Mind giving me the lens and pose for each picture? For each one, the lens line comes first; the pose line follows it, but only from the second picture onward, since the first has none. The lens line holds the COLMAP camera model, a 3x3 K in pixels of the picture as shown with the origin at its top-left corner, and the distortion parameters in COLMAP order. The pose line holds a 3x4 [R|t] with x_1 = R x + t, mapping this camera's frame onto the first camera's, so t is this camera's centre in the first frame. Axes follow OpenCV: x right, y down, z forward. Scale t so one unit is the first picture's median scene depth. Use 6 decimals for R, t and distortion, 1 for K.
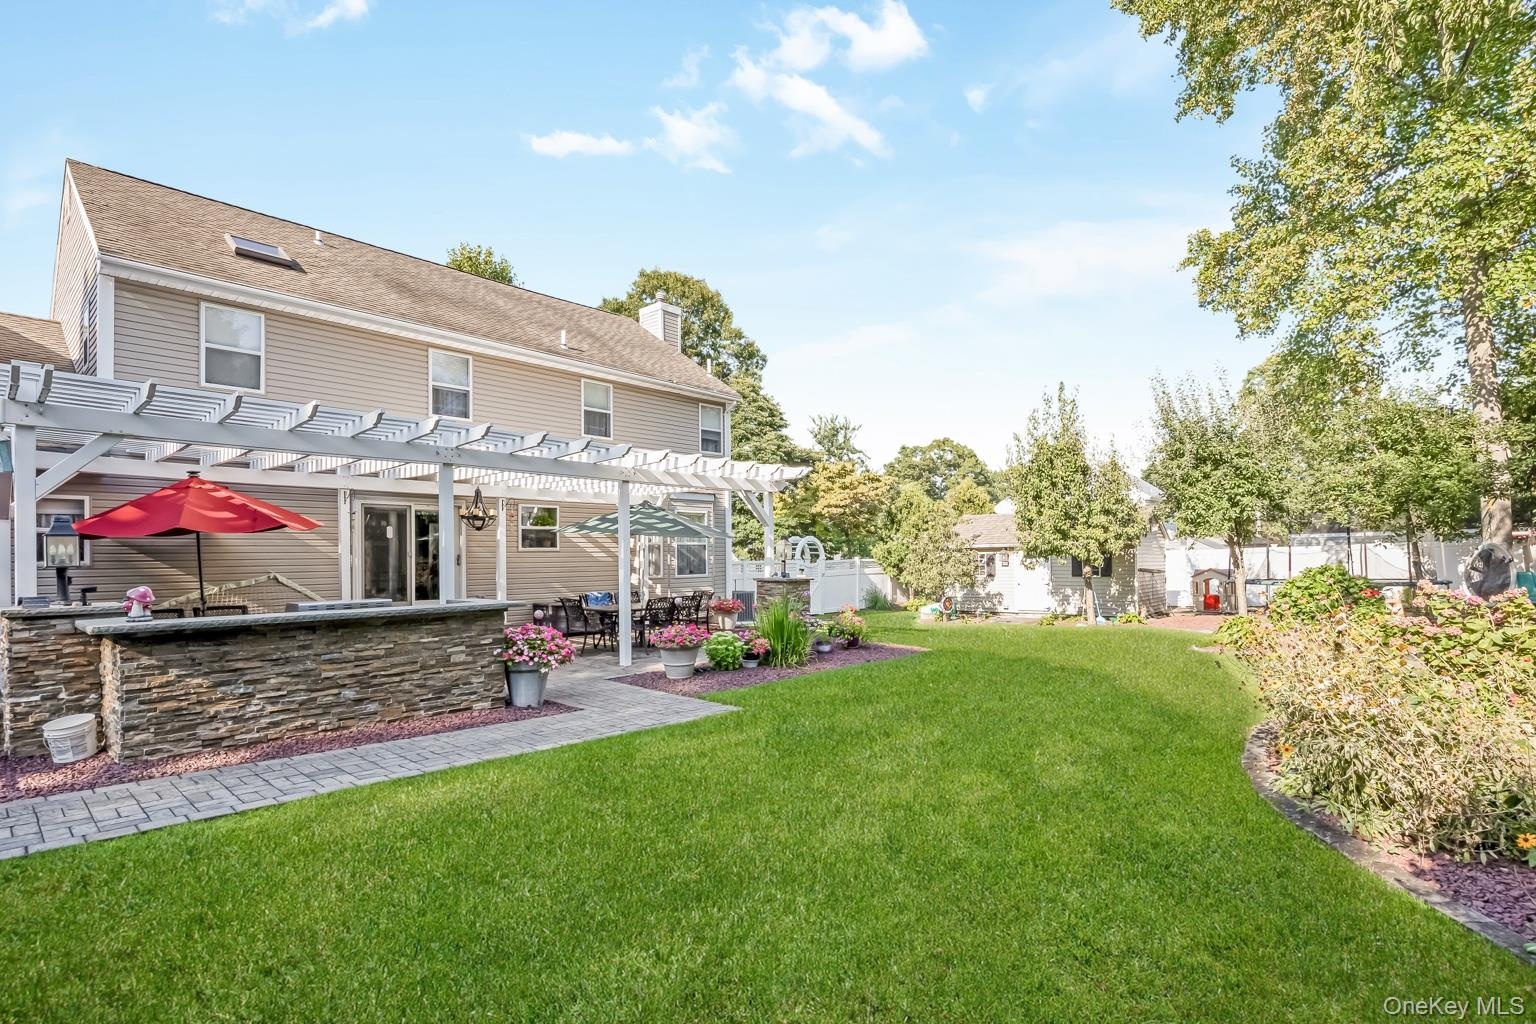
lens RADIAL K [[745.1, 0, 765.6], [0, 745.1, 543.6], [0, 0, 1]] dist [-0.005625, -0.000386]
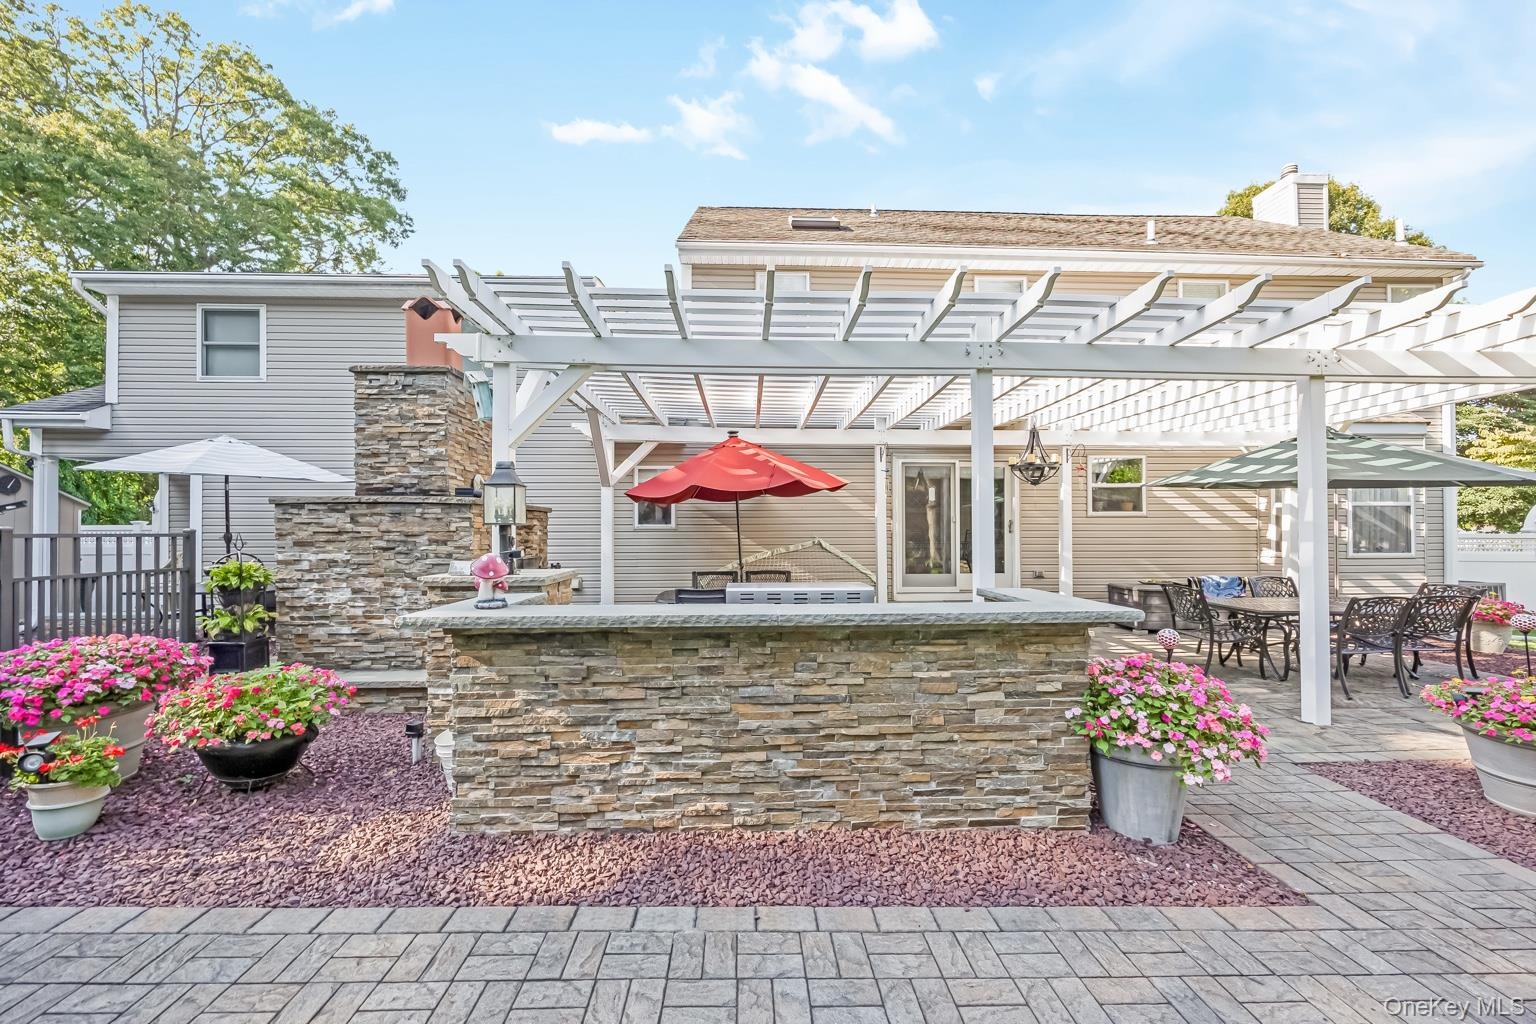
lens RADIAL K [[600.0, 0, 767.3], [0, 600.0, 529.2], [0, 0, 1]] dist [-0.002507, 0.000068]
pose [[0.703935, 0.005978, -0.710240, -0.235650], [0.006637, 0.999866, 0.014993, 0.023859], [0.710234, -0.015268, 0.703800, 0.617583]]
